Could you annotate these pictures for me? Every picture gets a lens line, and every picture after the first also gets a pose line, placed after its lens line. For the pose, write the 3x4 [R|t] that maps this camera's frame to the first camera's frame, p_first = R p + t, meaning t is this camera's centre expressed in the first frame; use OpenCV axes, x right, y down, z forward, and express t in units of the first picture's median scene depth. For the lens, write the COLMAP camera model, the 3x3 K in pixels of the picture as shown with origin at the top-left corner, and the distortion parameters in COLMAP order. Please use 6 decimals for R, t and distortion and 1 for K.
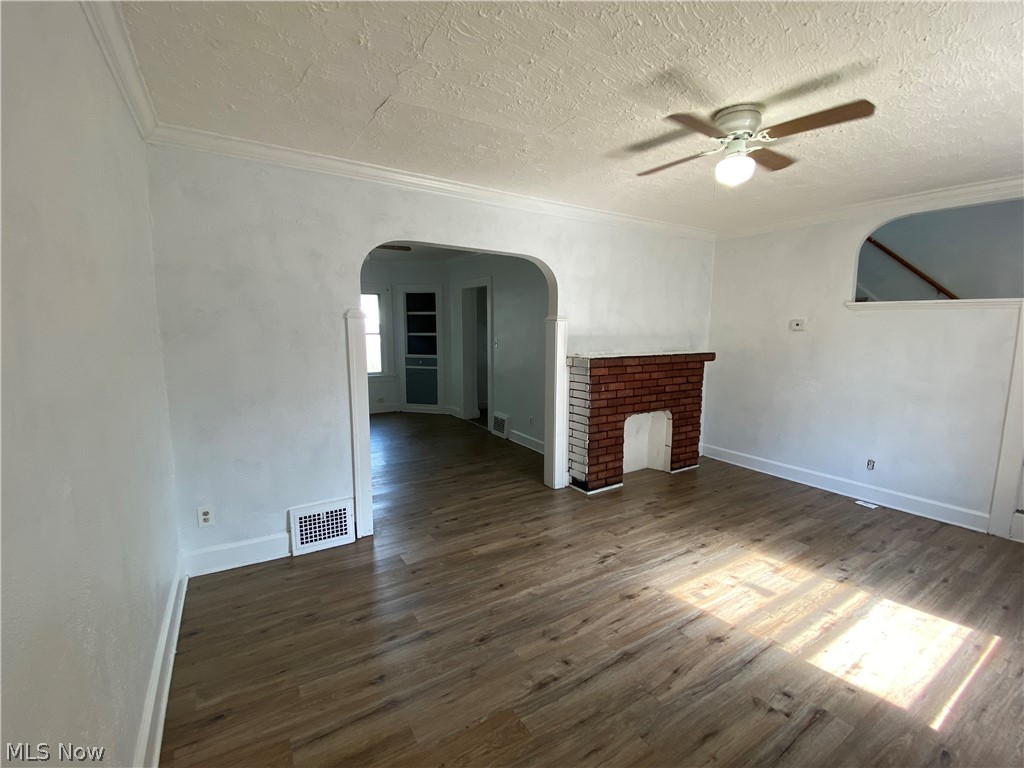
lens RADIAL K [[450.9, 0, 514.1], [0, 450.9, 366.5], [0, 0, 1]] dist [0.008520, -0.011354]
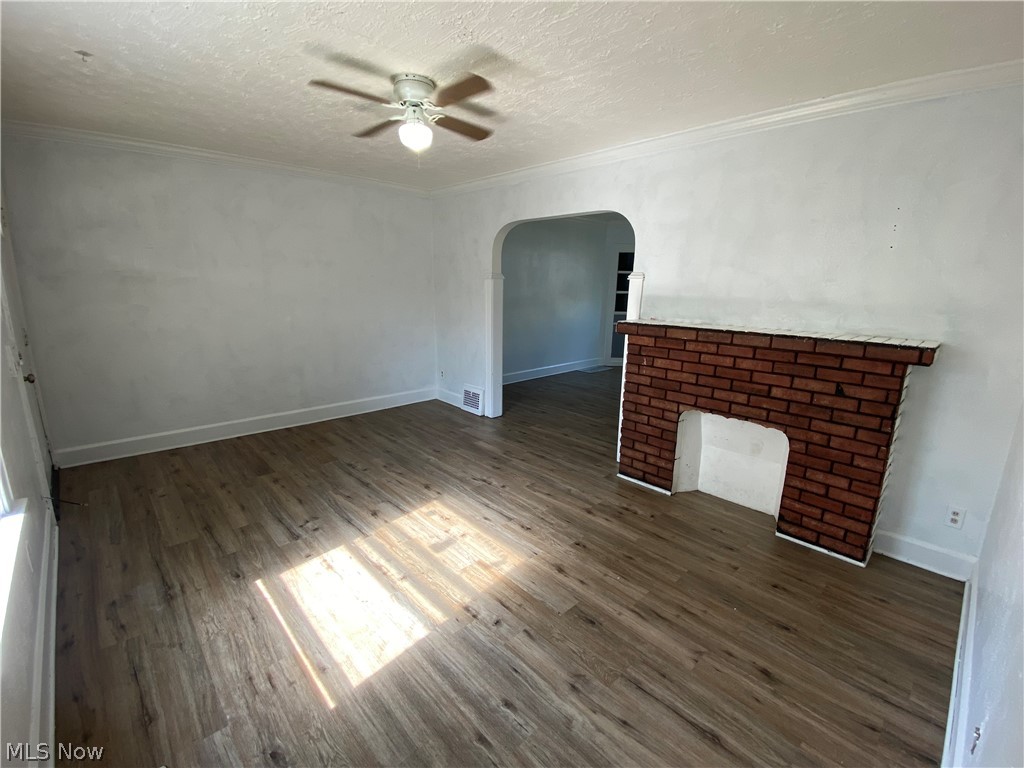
lens RADIAL K [[450.9, 0, 514.4], [0, 450.9, 382.2], [0, 0, 1]] dist [0.008520, -0.011354]
pose [[0.187406, 0.201392, -0.961416, 1.177423], [-0.113811, 0.976617, 0.182391, -0.047258], [0.975667, 0.075238, 0.205944, 0.743046]]
